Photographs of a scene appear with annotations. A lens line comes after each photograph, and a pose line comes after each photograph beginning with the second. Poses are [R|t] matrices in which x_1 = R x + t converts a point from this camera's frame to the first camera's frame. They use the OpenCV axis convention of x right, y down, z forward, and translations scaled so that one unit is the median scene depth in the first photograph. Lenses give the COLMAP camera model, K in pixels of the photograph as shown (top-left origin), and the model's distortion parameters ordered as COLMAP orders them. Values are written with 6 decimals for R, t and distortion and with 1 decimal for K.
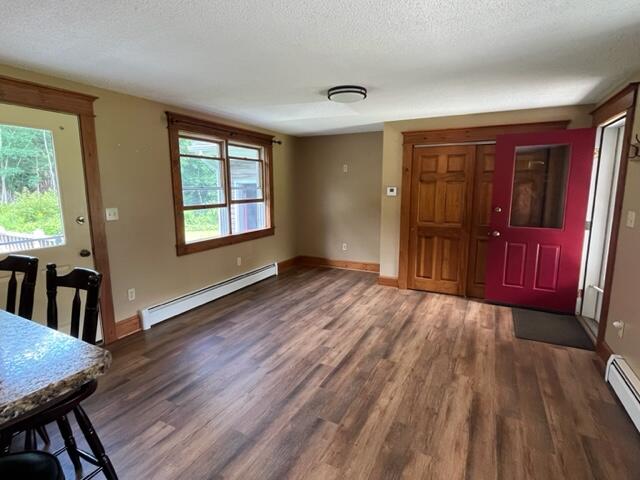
lens RADIAL K [[336.4, 0, 316.4], [0, 336.4, 238.5], [0, 0, 1]] dist [-0.002795, -0.000686]
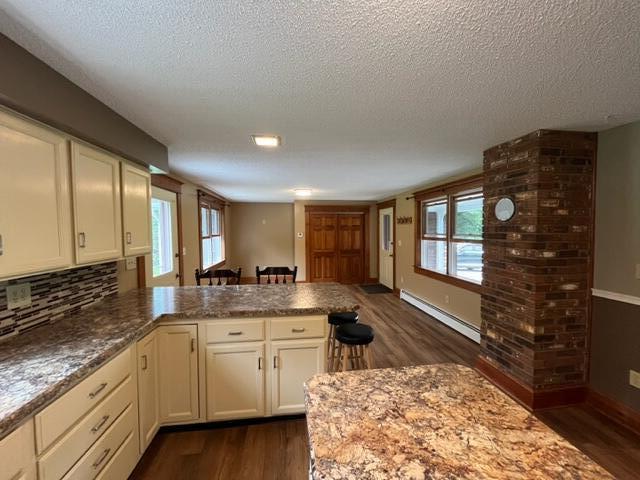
lens RADIAL K [[258.7, 0, 322.3], [0, 258.7, 241.4], [0, 0, 1]] dist [-0.001784, -0.000386]
pose [[0.814934, -0.028889, 0.578833, -0.840900], [0.092801, 0.992374, -0.081126, 0.045659], [-0.572076, 0.119829, 0.811400, -0.422268]]
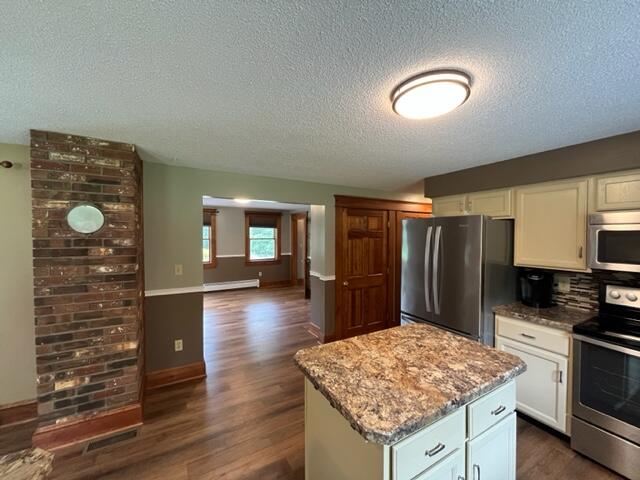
lens RADIAL K [[257.9, 0, 318.0], [0, 257.9, 239.0], [0, 0, 1]] dist [-0.000650, -0.000040]
pose [[-0.838764, -0.012369, 0.544355, -0.756228], [0.081604, 0.985595, 0.148133, -0.068608], [-0.538345, 0.168670, -0.825672, 0.143258]]
